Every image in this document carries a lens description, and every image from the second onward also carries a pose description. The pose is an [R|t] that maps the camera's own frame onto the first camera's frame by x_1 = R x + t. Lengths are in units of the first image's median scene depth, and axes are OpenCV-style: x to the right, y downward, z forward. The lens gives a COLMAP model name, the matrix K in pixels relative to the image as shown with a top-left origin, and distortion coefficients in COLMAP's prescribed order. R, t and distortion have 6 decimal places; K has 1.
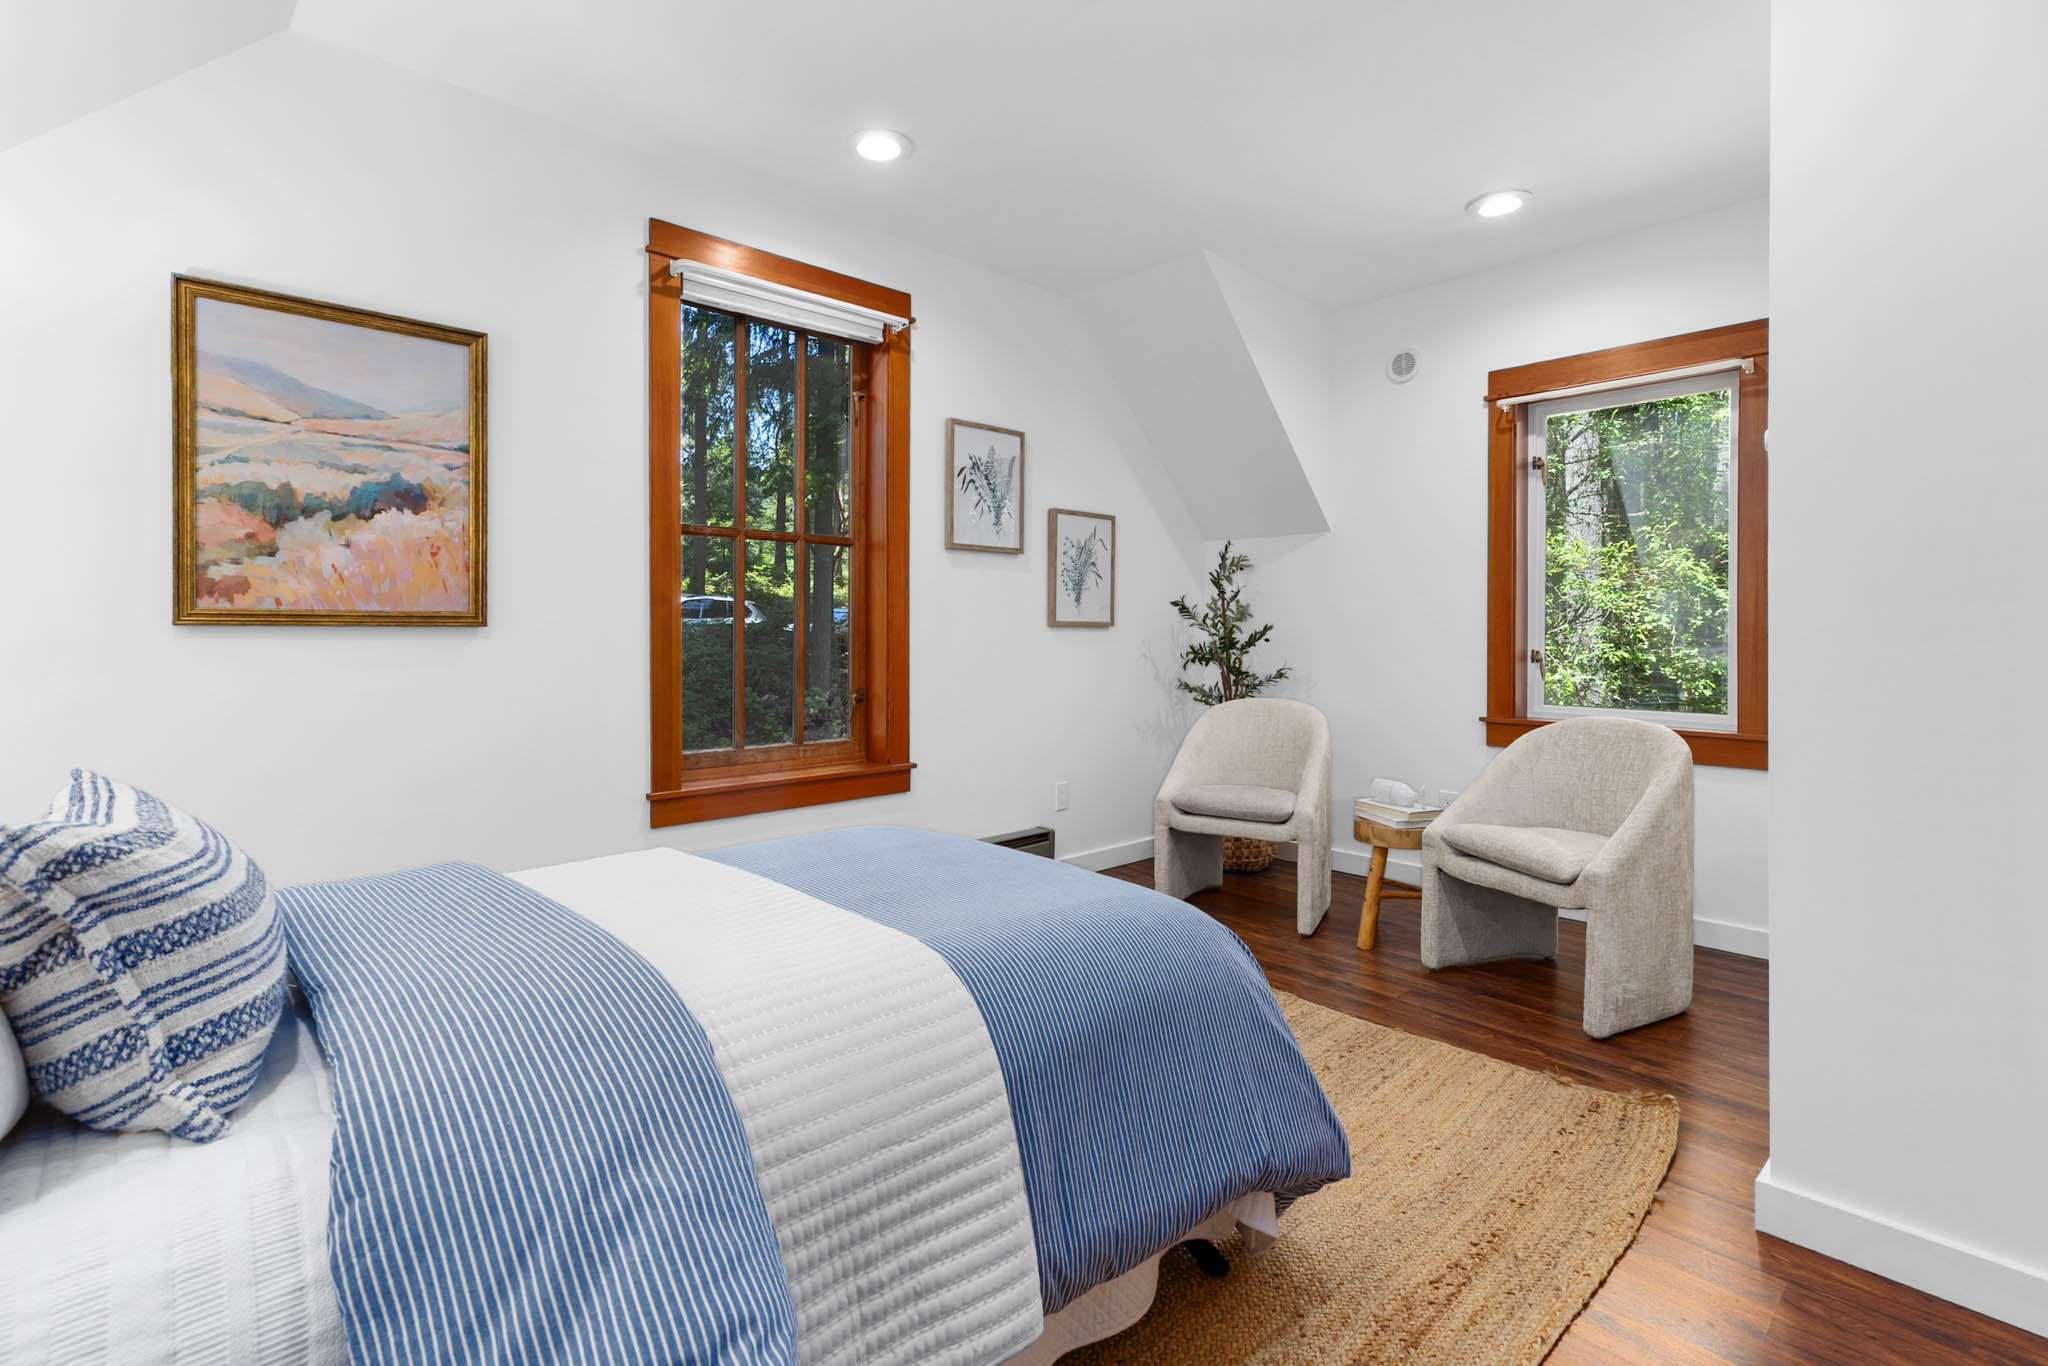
lens RADIAL K [[941.4, 0, 1014.3], [0, 941.4, 641.2], [0, 0, 1]] dist [0.000378, 0.000144]
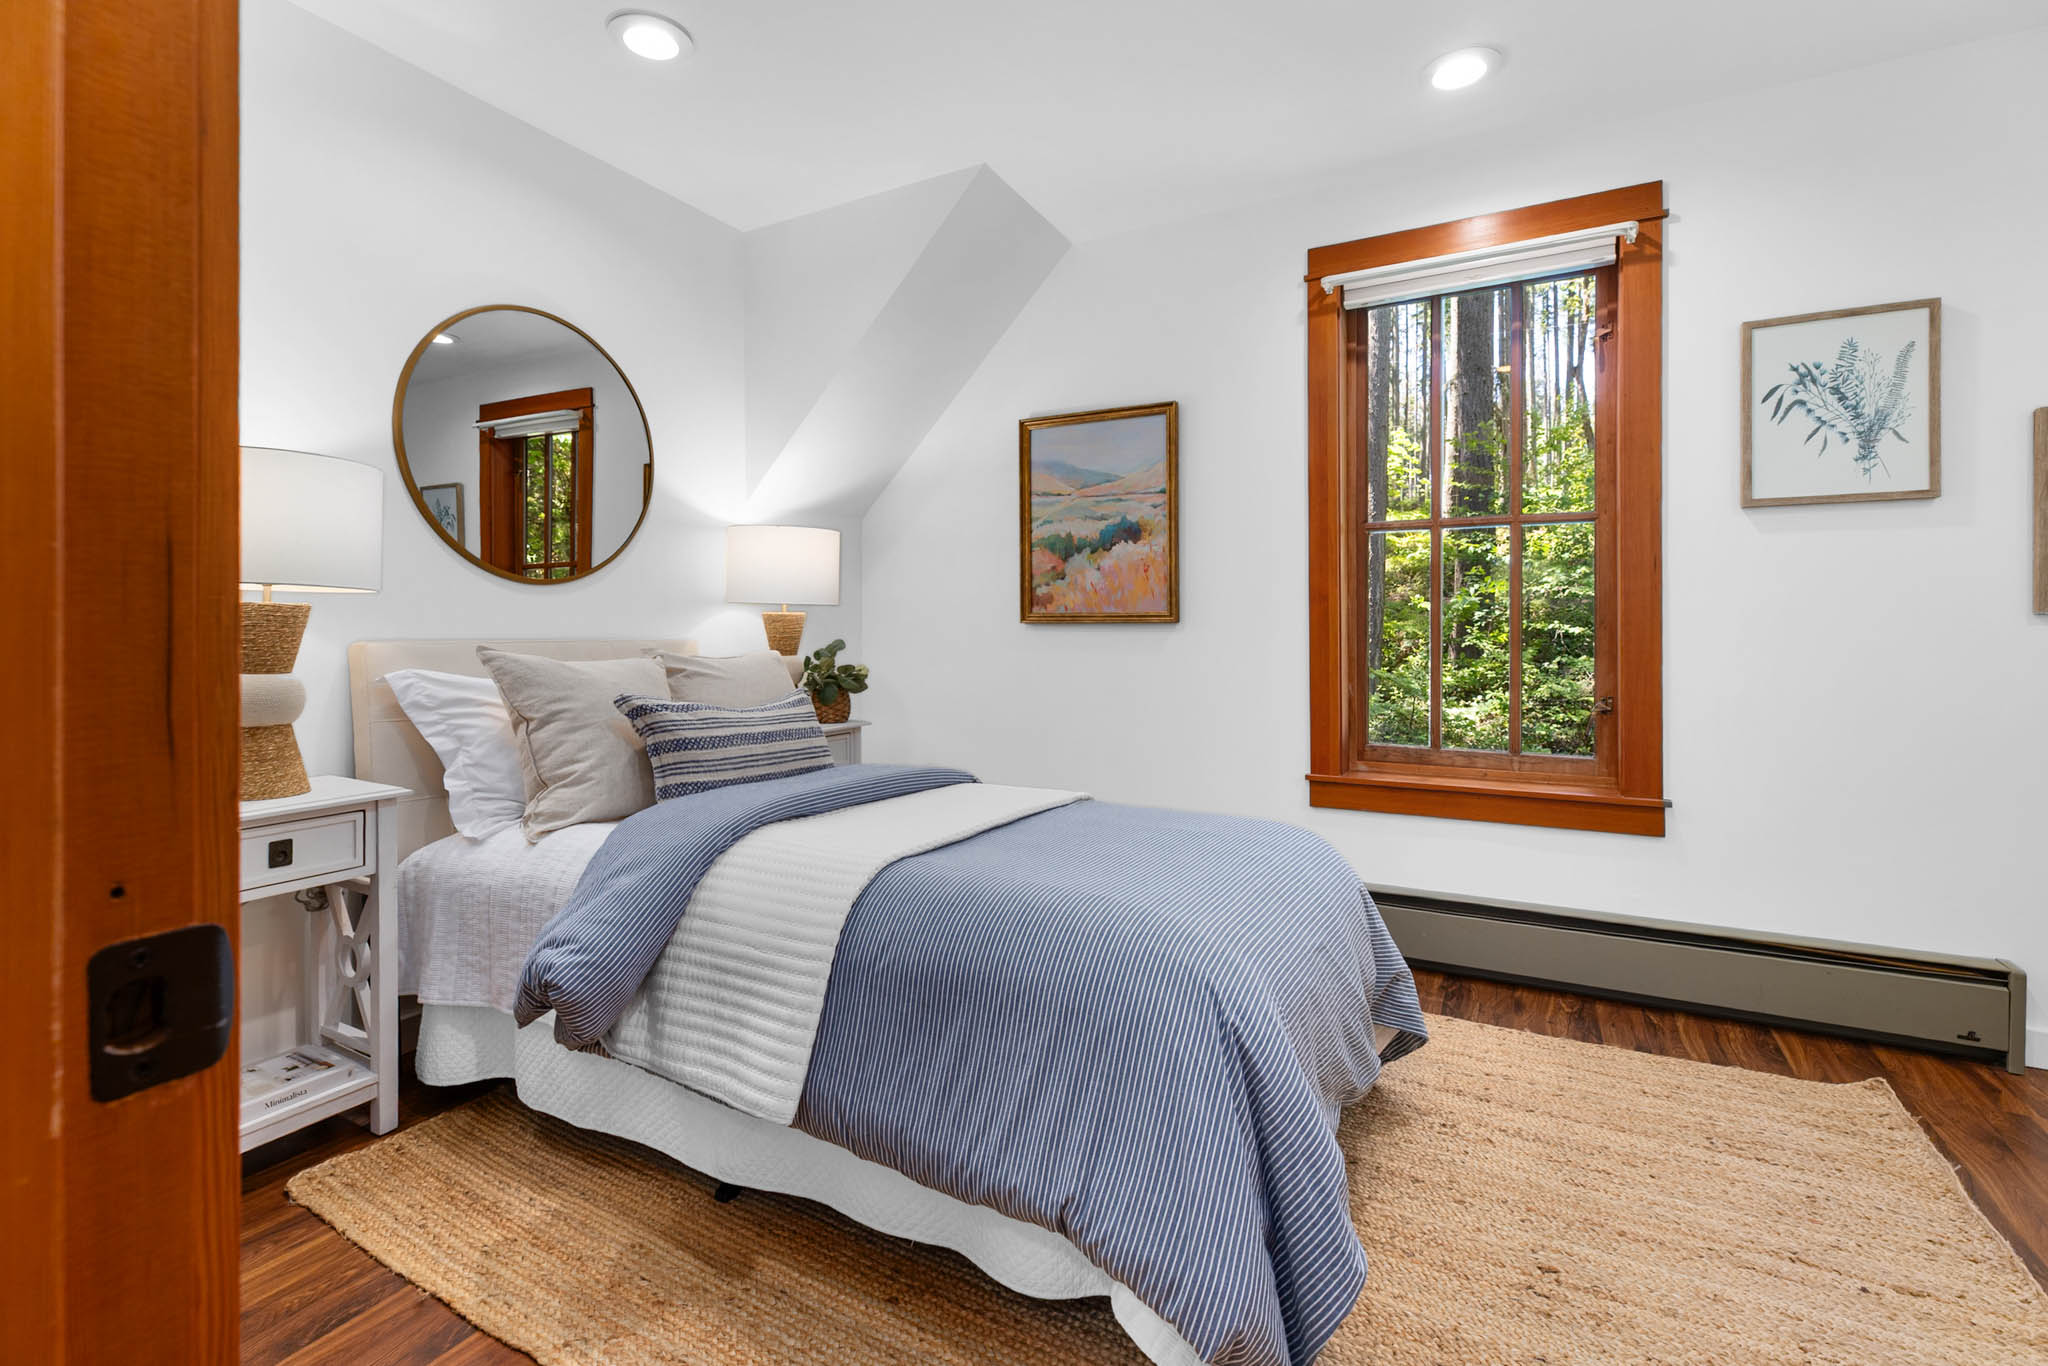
lens RADIAL K [[952.4, 0, 1019.9], [0, 952.4, 627.7], [0, 0, 1]] dist [-0.002771, -0.000604]
pose [[0.307331, -0.001309, -0.951602, 0.663797], [-0.007808, 0.999962, -0.003897, -0.001912], [0.951571, 0.008628, 0.307309, 0.399041]]
